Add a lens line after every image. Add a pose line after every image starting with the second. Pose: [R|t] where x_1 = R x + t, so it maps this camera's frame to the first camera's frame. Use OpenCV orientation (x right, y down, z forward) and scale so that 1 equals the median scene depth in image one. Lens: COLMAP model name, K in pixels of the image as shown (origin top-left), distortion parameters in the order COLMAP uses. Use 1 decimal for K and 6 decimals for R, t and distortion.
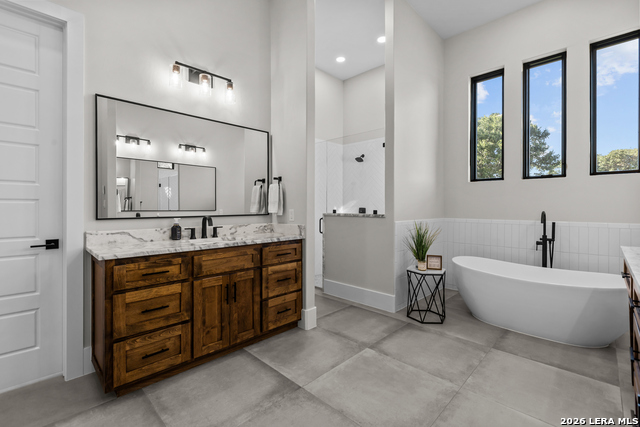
lens RADIAL K [[284.3, 0, 317.4], [0, 284.3, 206.8], [0, 0, 1]] dist [-0.002445, 0.000179]
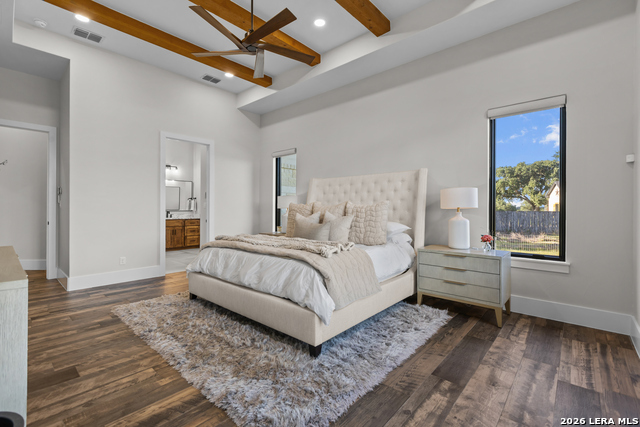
lens RADIAL K [[284.3, 0, 317.4], [0, 284.3, 206.8], [0, 0, 1]] dist [-0.002445, 0.000179]
pose [[0.998240, 0.004191, 0.059148, 1.056625], [-0.003956, 0.999984, -0.004088, -0.006939], [-0.059164, 0.003846, 0.998241, -2.204027]]
